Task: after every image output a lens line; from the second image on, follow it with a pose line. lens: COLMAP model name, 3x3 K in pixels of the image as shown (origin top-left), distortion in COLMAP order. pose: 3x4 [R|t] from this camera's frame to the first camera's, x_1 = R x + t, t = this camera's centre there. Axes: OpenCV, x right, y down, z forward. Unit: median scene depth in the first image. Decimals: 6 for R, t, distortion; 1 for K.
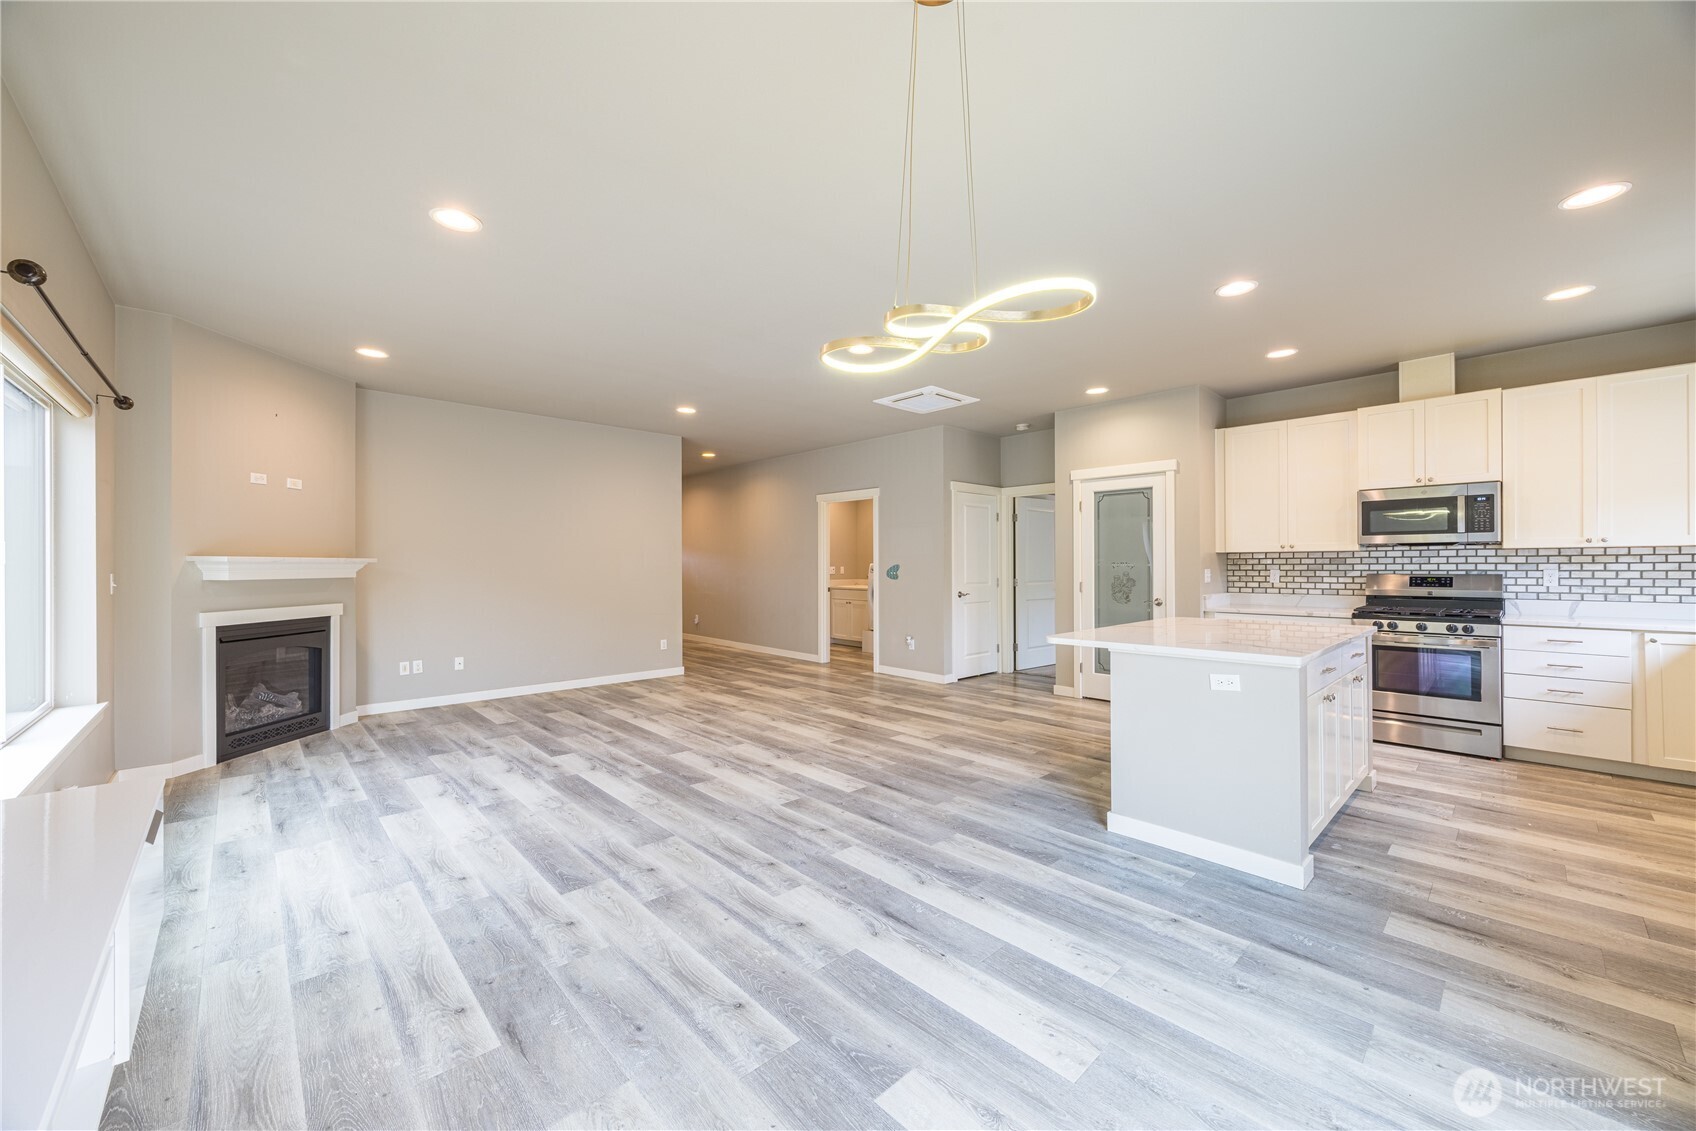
lens RADIAL K [[643.3, 0, 848.0], [0, 643.3, 565.5], [0, 0, 1]] dist [-0.002370, -0.000360]
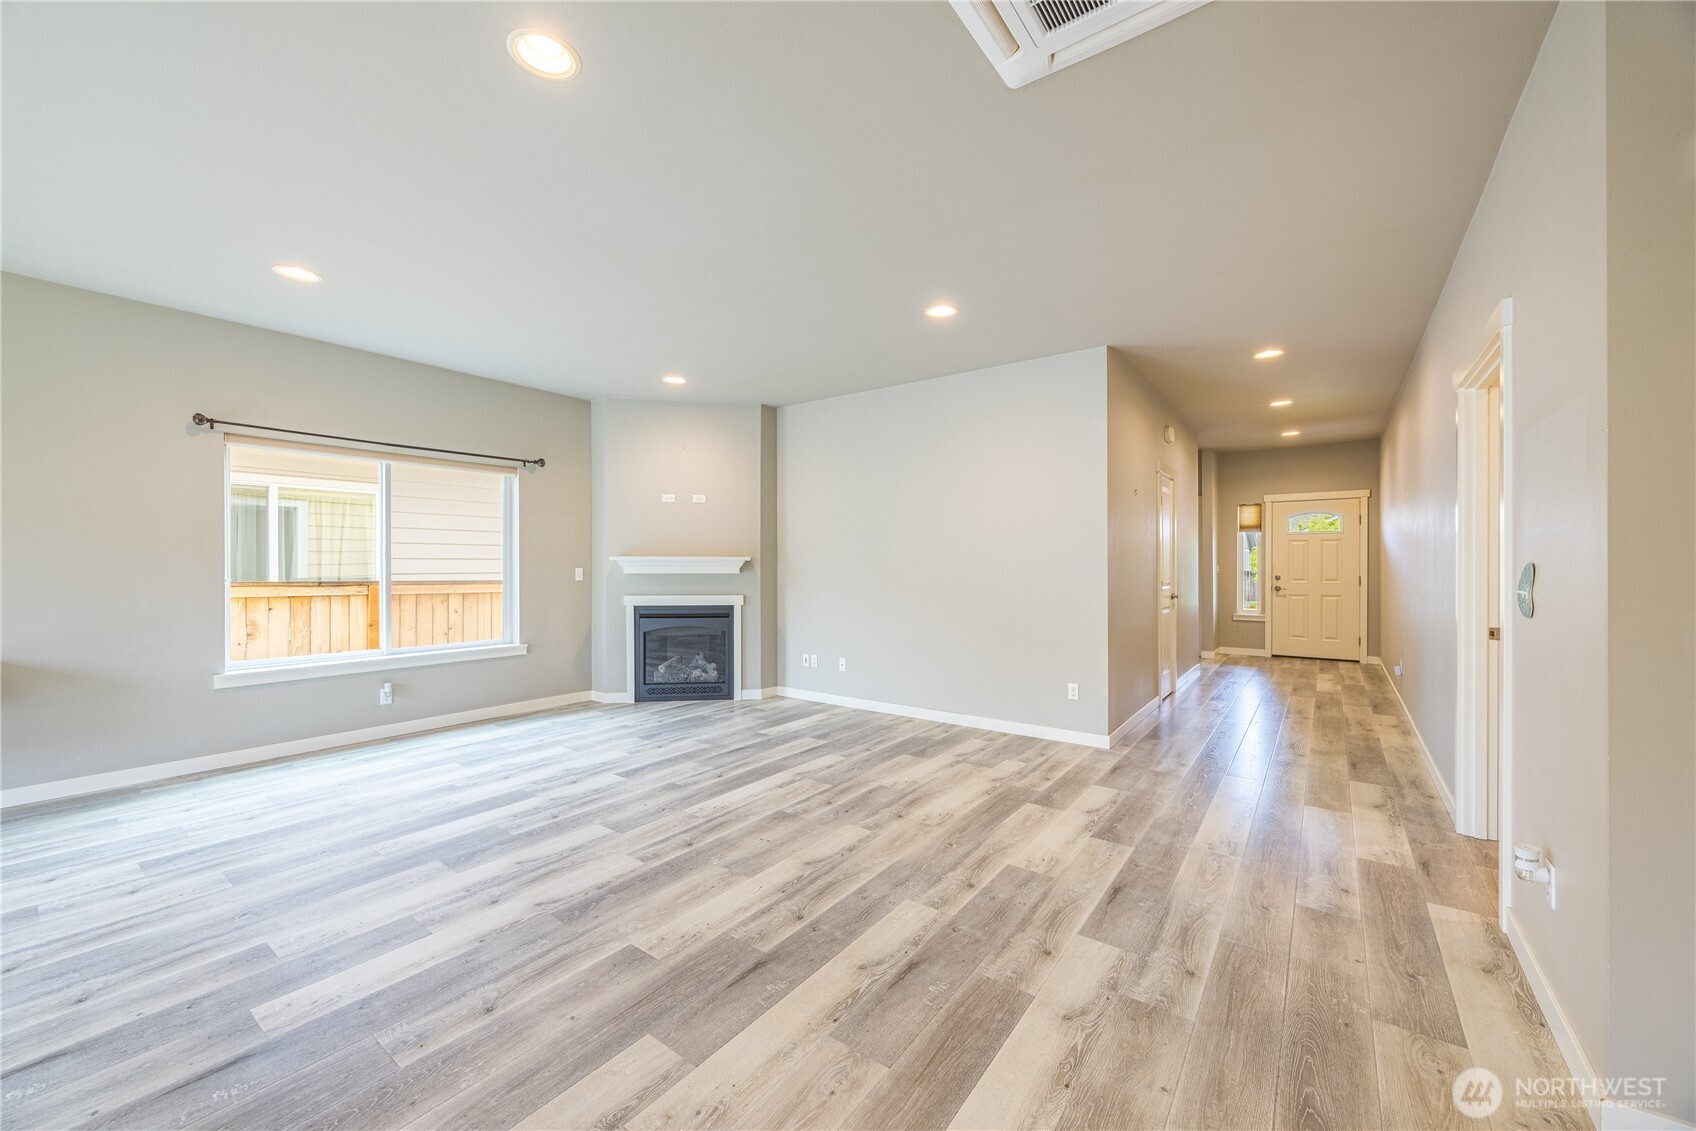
lens RADIAL K [[646.8, 0, 848.0], [0, 646.8, 565.5], [0, 0, 1]] dist [-0.002292, 0.000162]
pose [[0.178654, 0.004447, -0.983902, 0.486755], [-0.002022, 0.999989, 0.004153, -0.001140], [0.983910, 0.001247, 0.178661, 1.141929]]
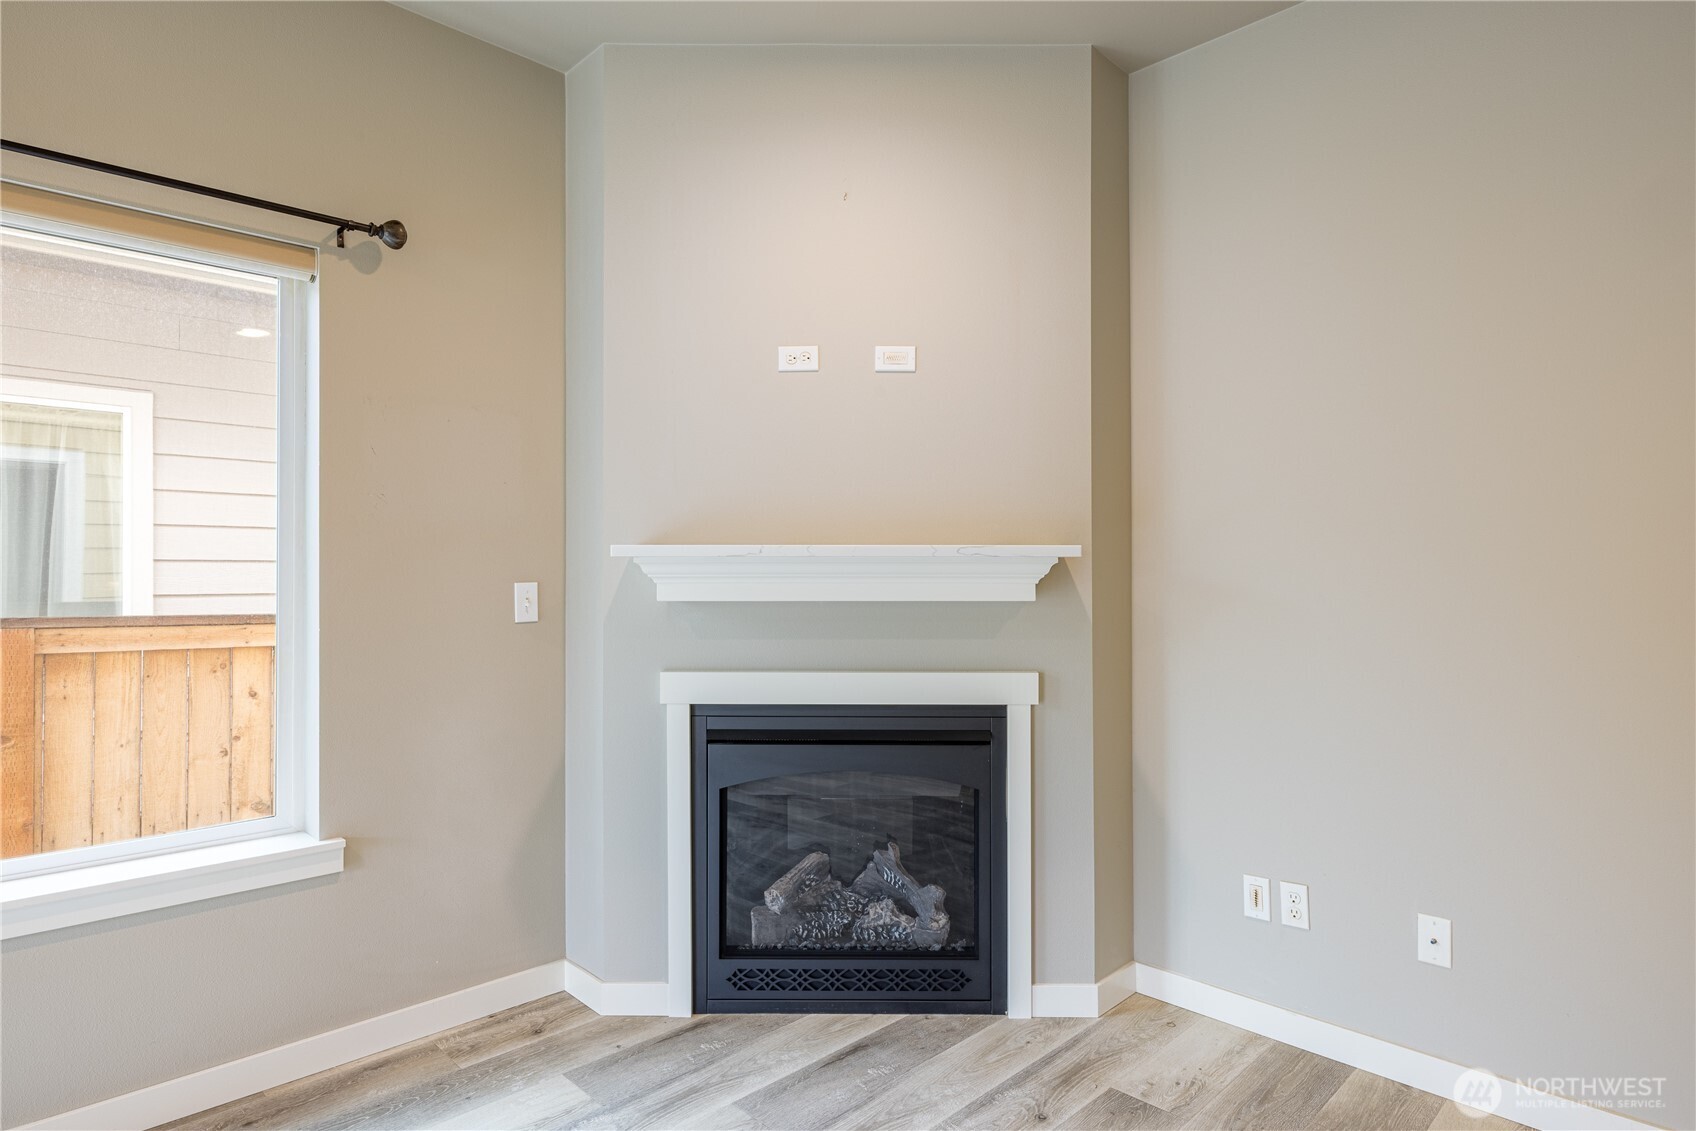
lens RADIAL K [[921.8, 0, 848.0], [0, 921.8, 565.5], [0, 0, 1]] dist [-0.008134, 0.000041]
pose [[0.028941, -0.007449, -0.999553, -0.324972], [-0.000033, 0.999972, -0.007454, 0.003816], [0.999581, 0.000249, 0.028940, 1.027701]]
